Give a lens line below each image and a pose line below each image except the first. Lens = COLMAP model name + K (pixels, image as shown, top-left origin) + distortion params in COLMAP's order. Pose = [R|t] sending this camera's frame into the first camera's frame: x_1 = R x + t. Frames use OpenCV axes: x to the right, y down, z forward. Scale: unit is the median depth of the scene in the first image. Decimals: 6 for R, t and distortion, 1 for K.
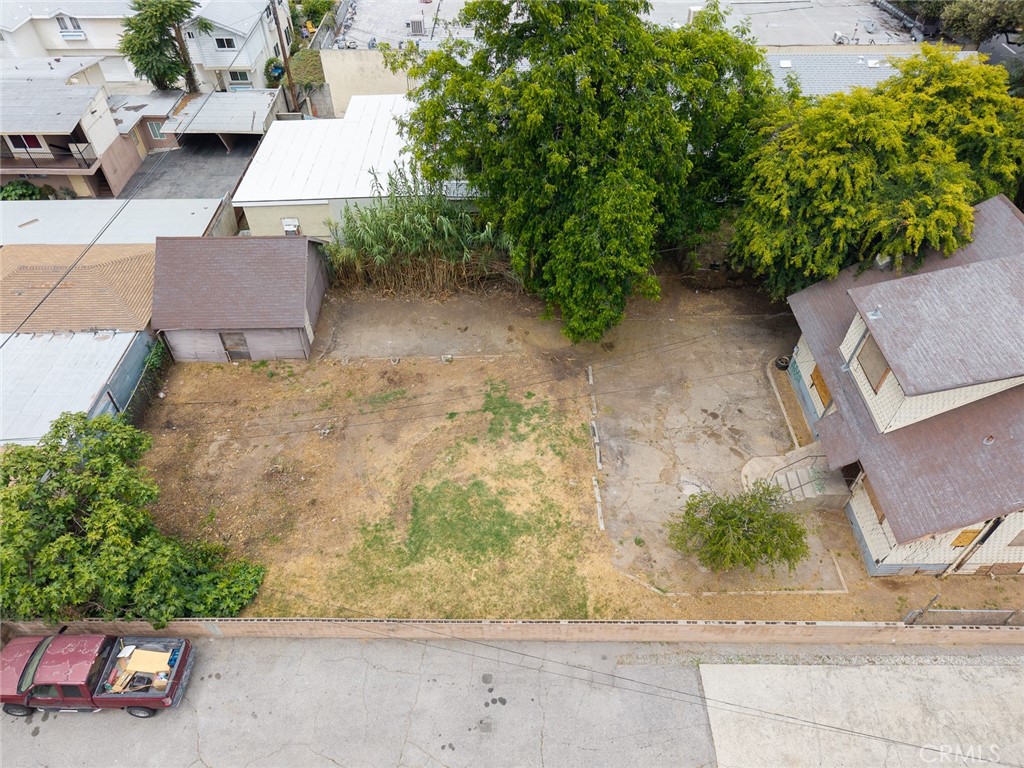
lens RADIAL K [[689.5, 0, 512.0], [0, 689.5, 384.0], [0, 0, 1]] dist [0.038805, -0.032902]
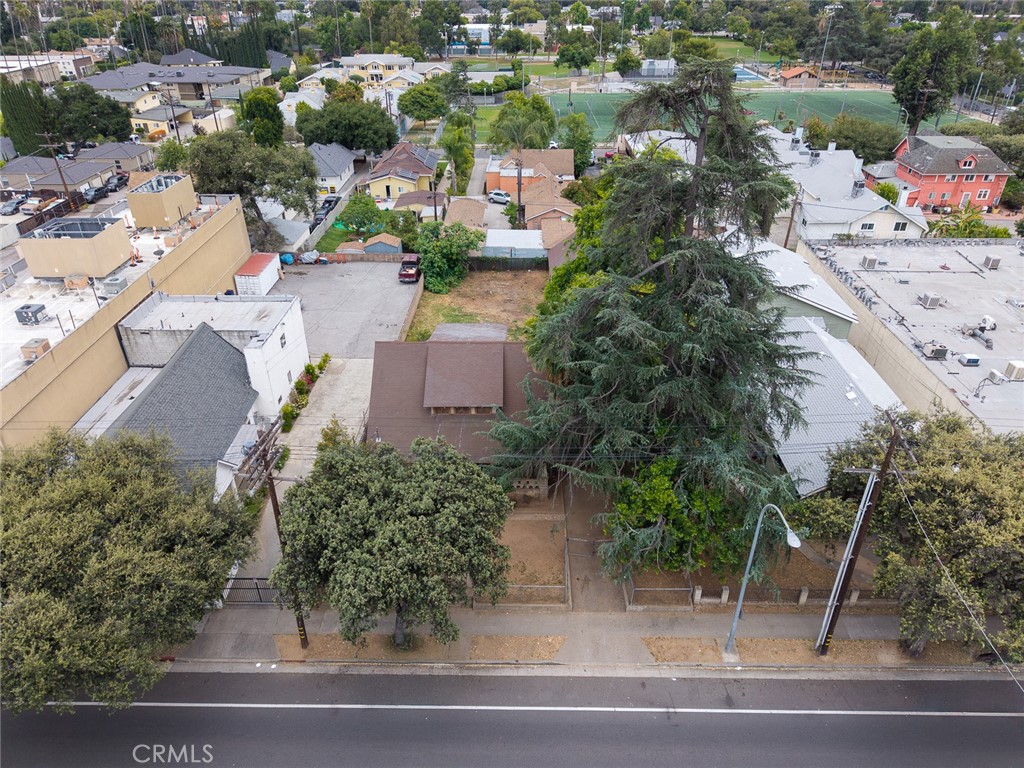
lens RADIAL K [[694.1, 0, 512.0], [0, 694.1, 384.0], [0, 0, 1]] dist [0.047608, -0.059680]
pose [[-0.029555, 0.529544, -0.847768, 2.159024], [-0.709533, 0.586280, 0.390946, -0.793069], [0.704052, 0.613074, 0.358401, 0.354993]]
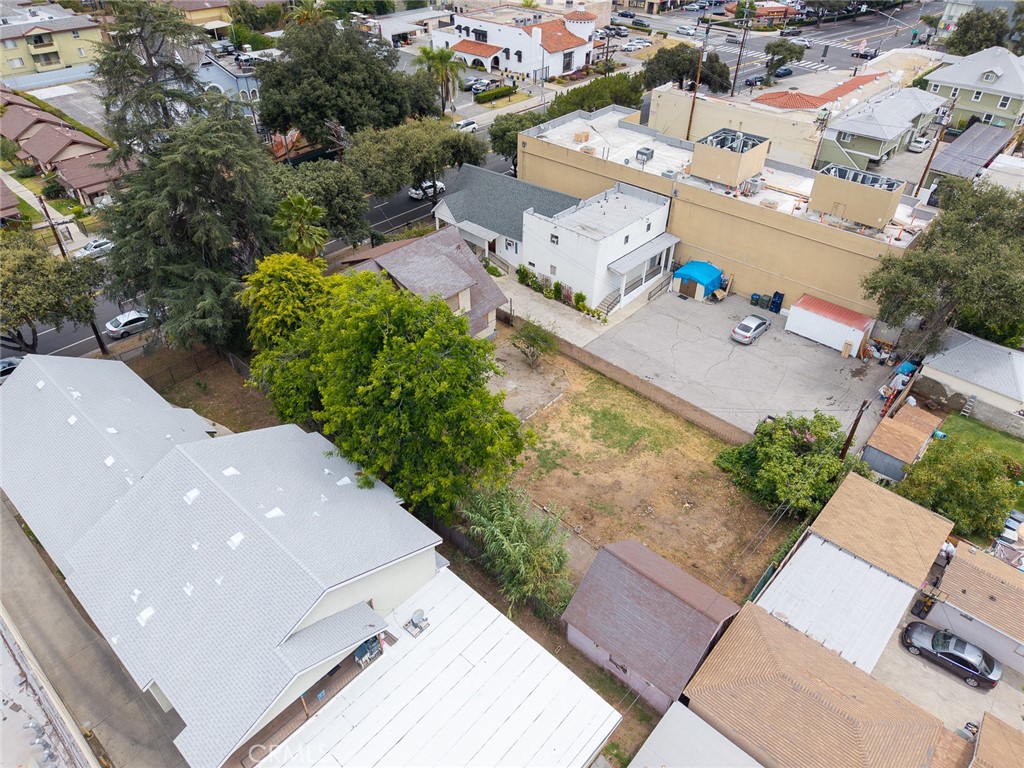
lens RADIAL K [[689.5, 0, 512.0], [0, 689.5, 384.0], [0, 0, 1]] dist [0.038805, -0.032902]
pose [[-0.737886, -0.414487, 0.532659, -0.821454], [0.481295, 0.230133, 0.845810, -1.573010], [-0.473159, 0.880477, 0.029679, 0.946120]]
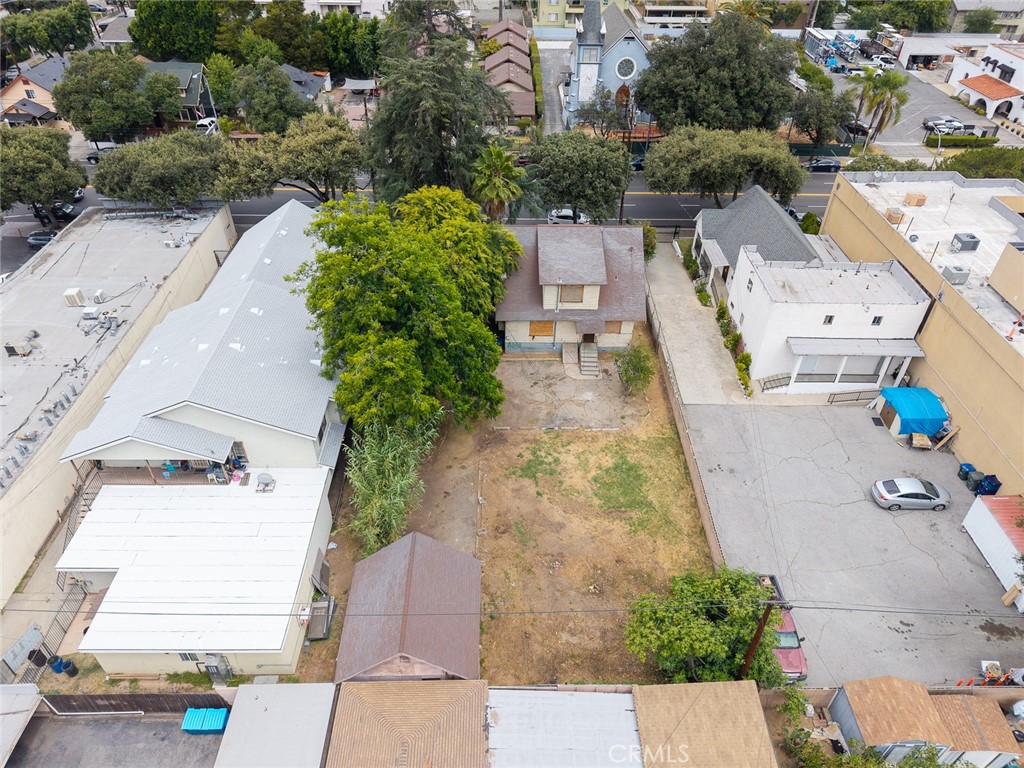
lens RADIAL K [[689.5, 0, 512.0], [0, 689.5, 384.0], [0, 0, 1]] dist [0.038805, -0.032902]
pose [[-0.001994, -0.616459, 0.787385, -1.243985], [0.707789, 0.555358, 0.436593, -0.867884], [-0.706422, 0.558173, 0.435215, 0.296449]]
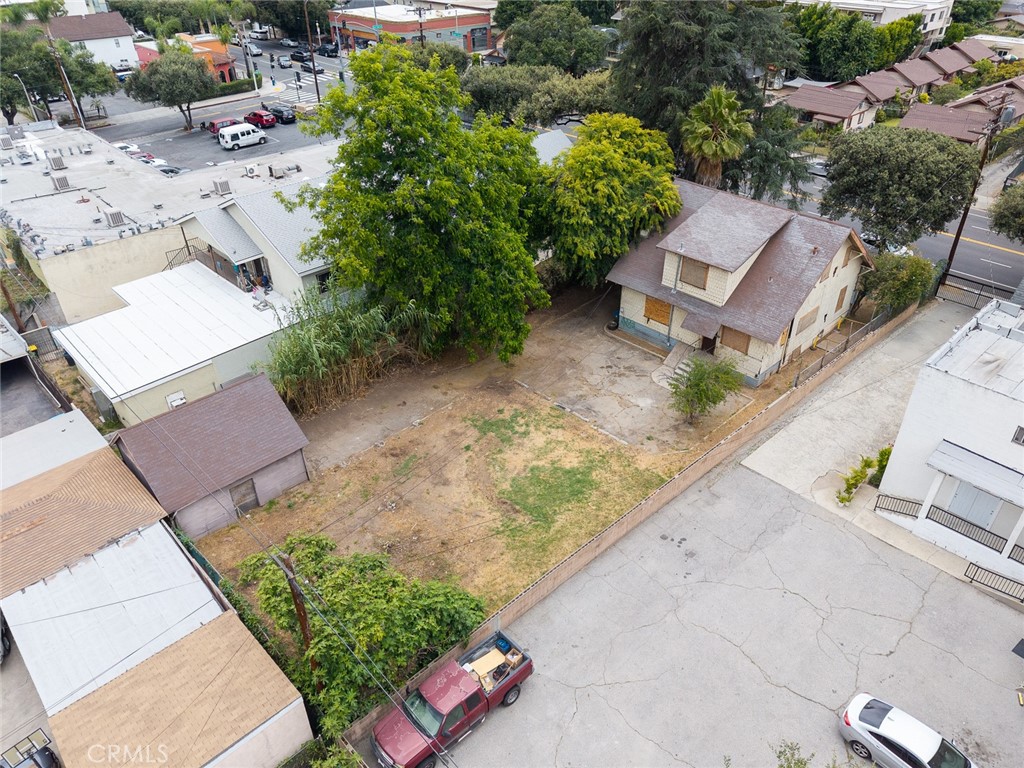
lens RADIAL K [[703.6, 0, 526.3], [0, 703.6, 419.3], [0, 0, 1]] dist [0.023689, -0.003155]
pose [[0.718393, -0.408484, 0.563074, -0.772796], [0.496704, 0.867911, -0.004086, 0.066692], [-0.487029, 0.282616, 0.826397, -0.097009]]
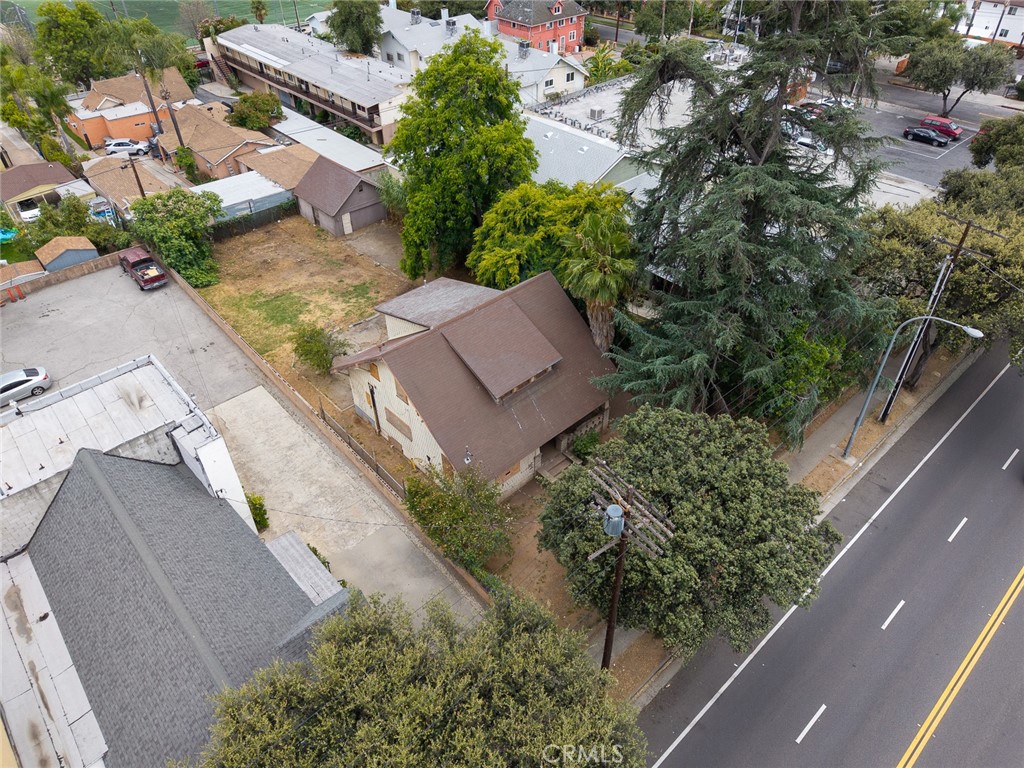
lens RADIAL K [[703.4, 0, 516.0], [0, 703.4, 380.4], [0, 0, 1]] dist [-0.003043, -0.001705]
pose [[0.676613, 0.477635, -0.560410, 1.586212], [-0.533257, 0.842677, 0.074381, -0.135267], [0.507771, 0.248516, 0.824869, -0.277419]]
